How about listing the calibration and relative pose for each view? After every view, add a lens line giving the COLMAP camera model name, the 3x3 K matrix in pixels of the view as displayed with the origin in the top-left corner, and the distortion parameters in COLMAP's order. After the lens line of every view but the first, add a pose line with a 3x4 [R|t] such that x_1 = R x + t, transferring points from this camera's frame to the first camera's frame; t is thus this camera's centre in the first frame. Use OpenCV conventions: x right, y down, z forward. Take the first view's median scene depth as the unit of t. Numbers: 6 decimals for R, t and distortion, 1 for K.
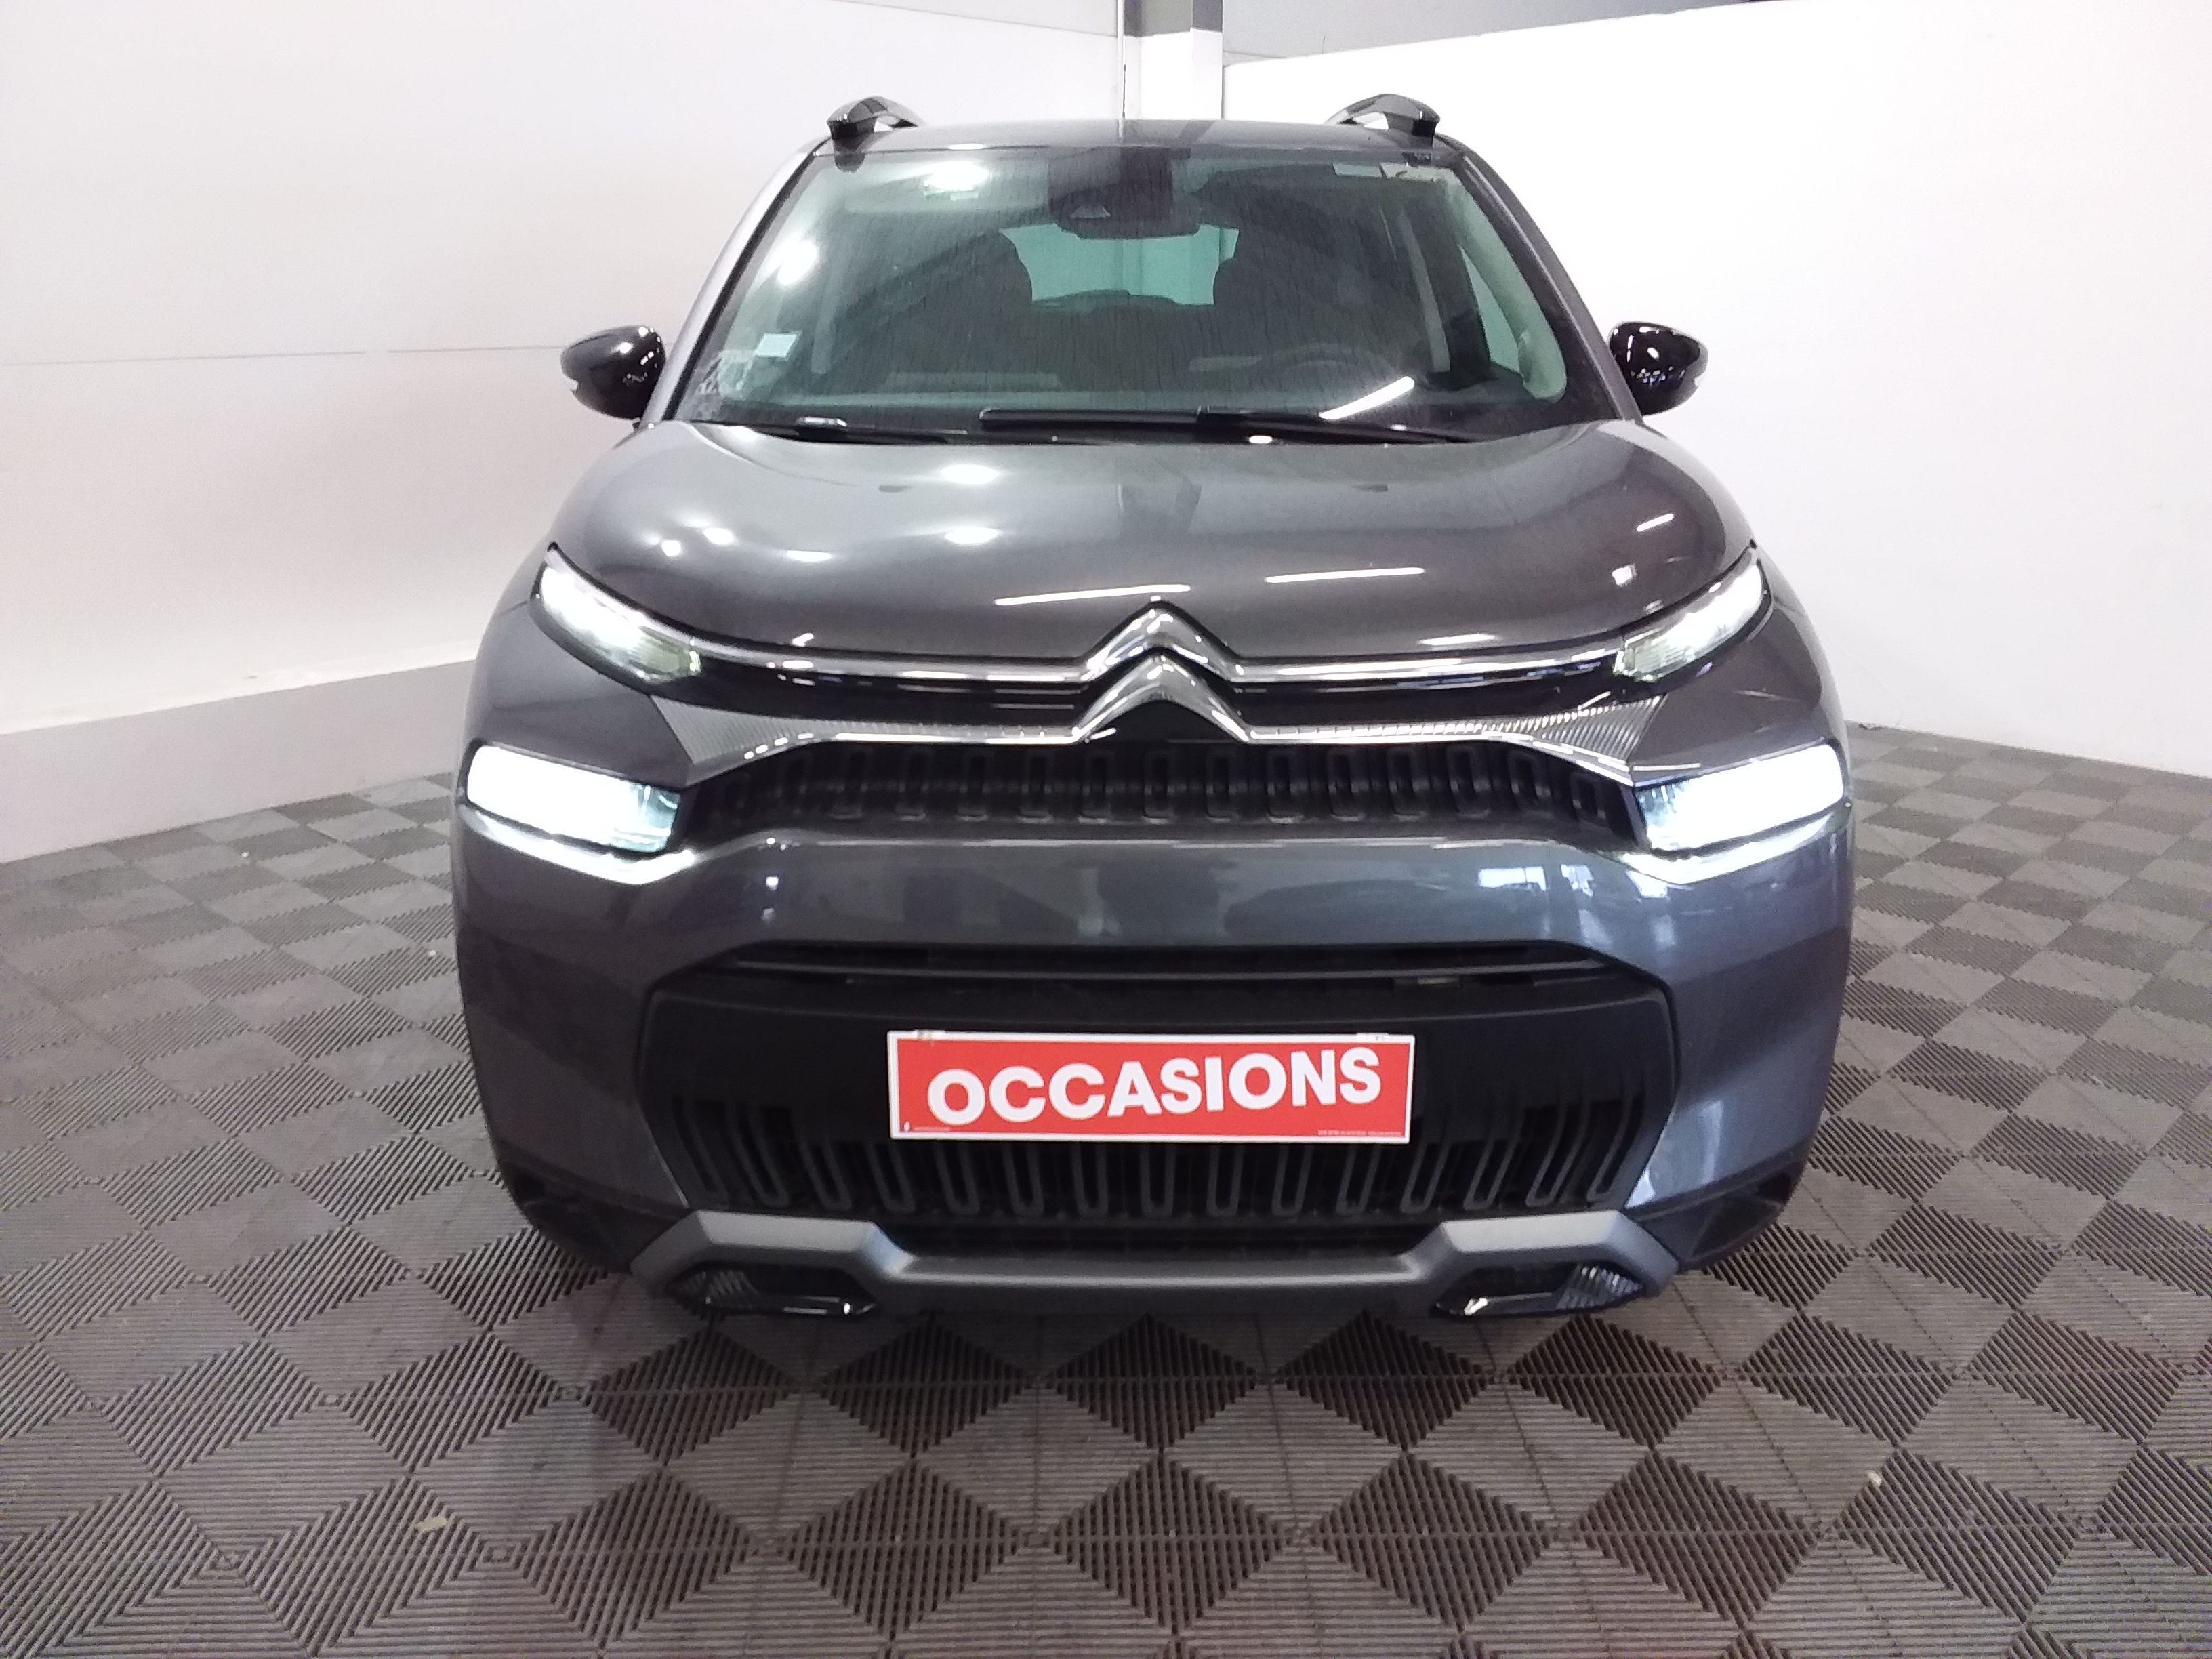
lens RADIAL K [[1737.7, 0, 1106.0], [0, 1737.7, 829.5], [0, 0, 1]] dist [0.137757, -0.189792]
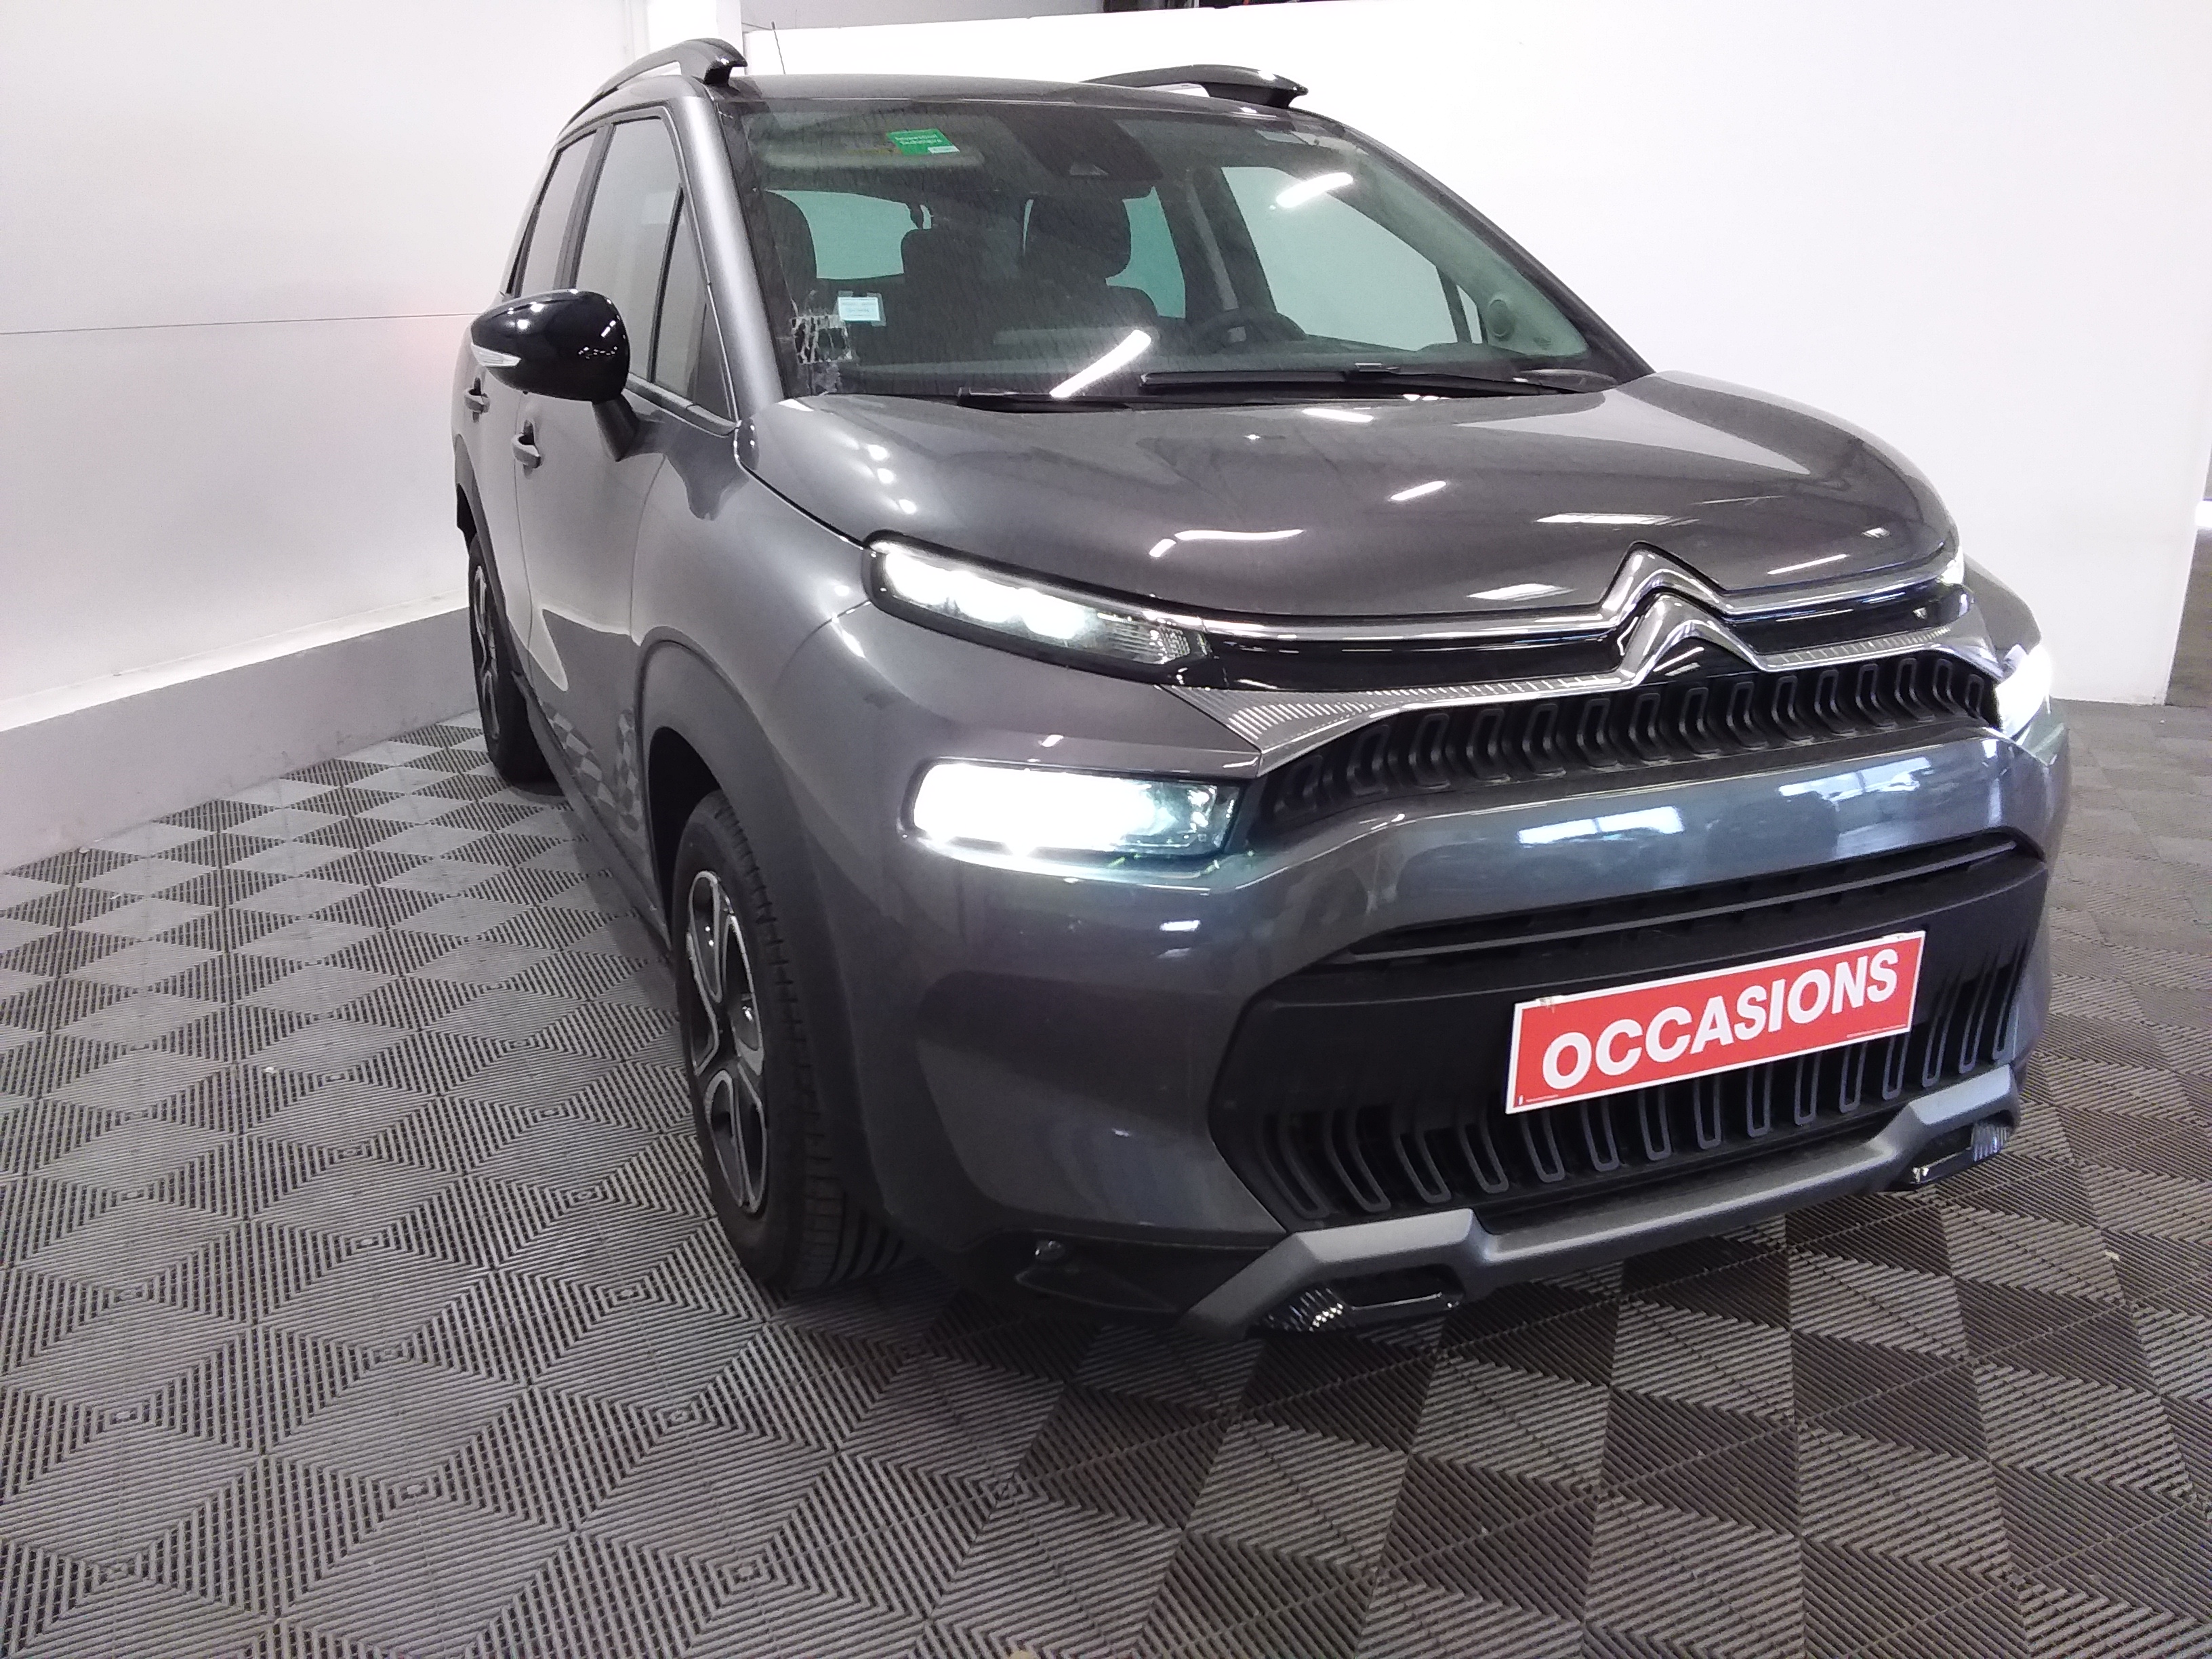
lens RADIAL K [[1737.7, 0, 1106.0], [0, 1737.7, 829.5], [0, 0, 1]] dist [0.137757, -0.189792]
pose [[0.905806, -0.119810, 0.406400, -0.700778], [0.118567, 0.992541, 0.028341, -0.032955], [-0.406765, 0.022514, 0.913256, 0.206659]]
